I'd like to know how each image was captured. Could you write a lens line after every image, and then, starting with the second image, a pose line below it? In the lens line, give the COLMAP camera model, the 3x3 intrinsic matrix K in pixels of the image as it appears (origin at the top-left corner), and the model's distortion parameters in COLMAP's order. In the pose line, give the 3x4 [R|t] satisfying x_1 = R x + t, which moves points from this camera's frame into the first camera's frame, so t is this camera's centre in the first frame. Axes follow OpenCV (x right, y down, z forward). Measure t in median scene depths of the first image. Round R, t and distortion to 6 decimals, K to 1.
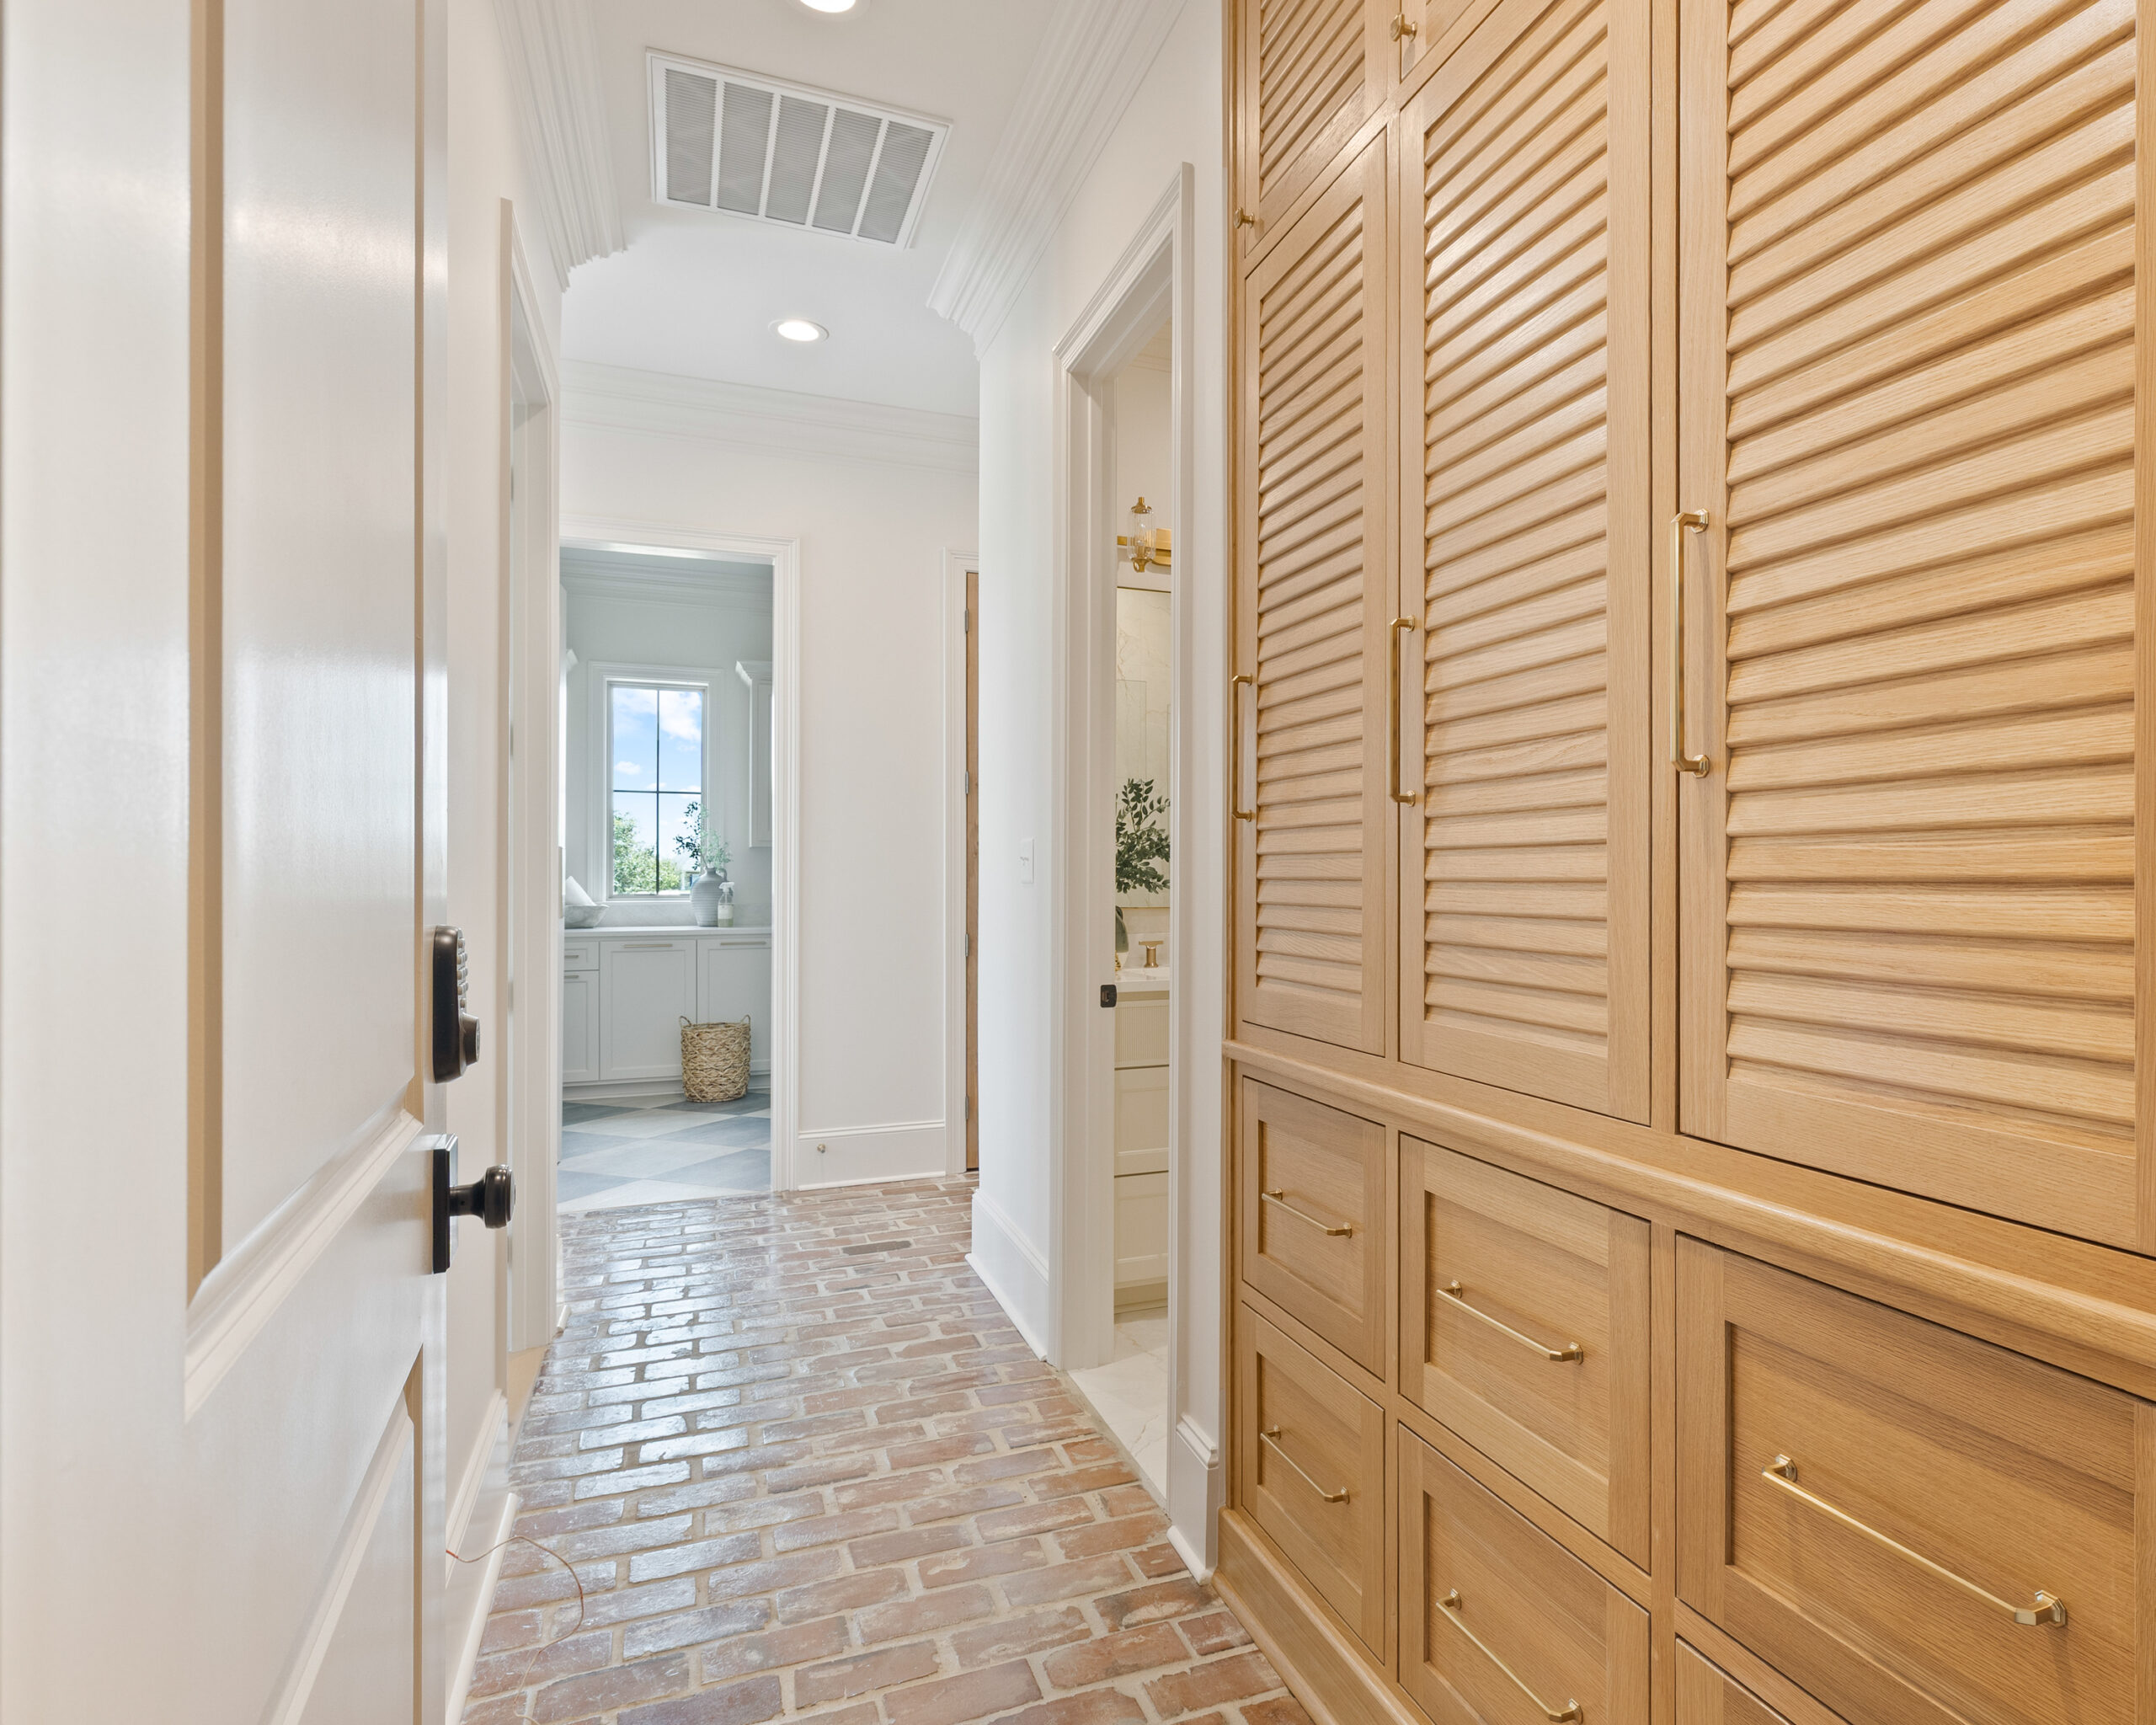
lens RADIAL K [[926.7, 0, 1078.0], [0, 926.7, 862.5], [0, 0, 1]] dist [0.002581, 0.000344]
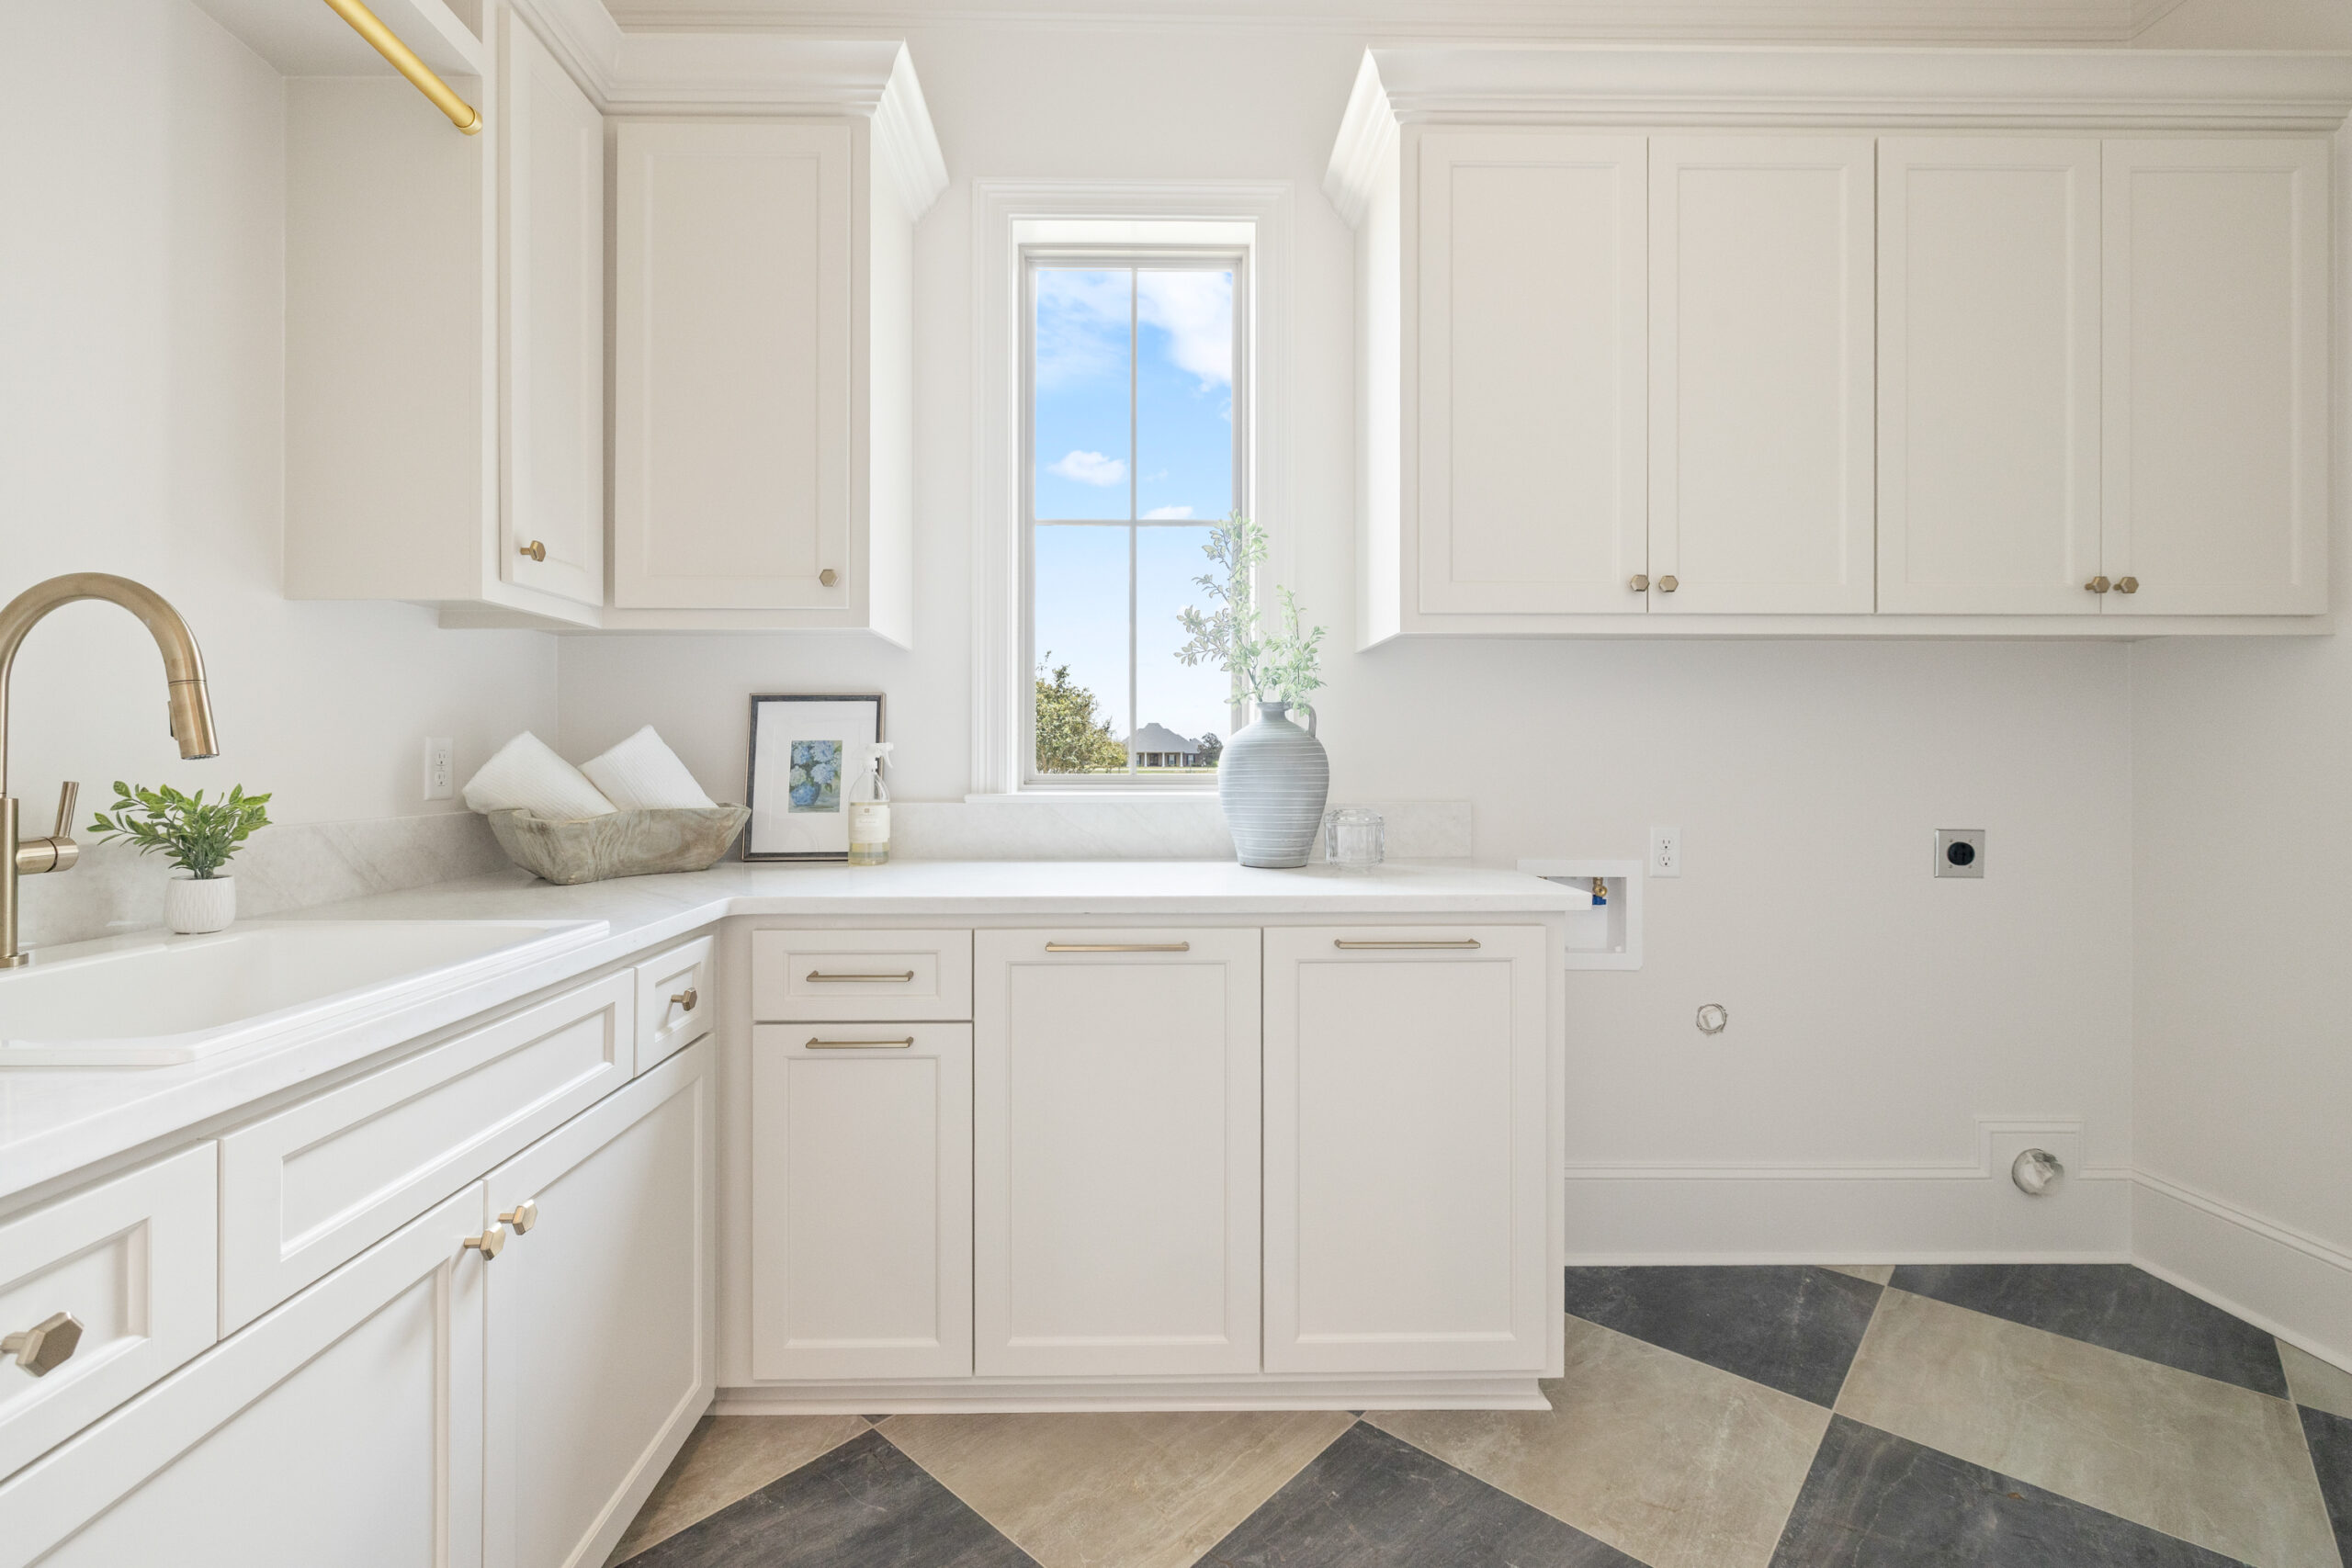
lens RADIAL K [[1000.7, 0, 1176.7], [0, 1000.7, 747.1], [0, 0, 1]] dist [0.002759, 0.000142]
pose [[0.935197, 0.001557, -0.354124, -0.625193], [0.000450, 0.999984, 0.005585, 0.044074], [0.354127, -0.005383, 0.935182, 1.331886]]
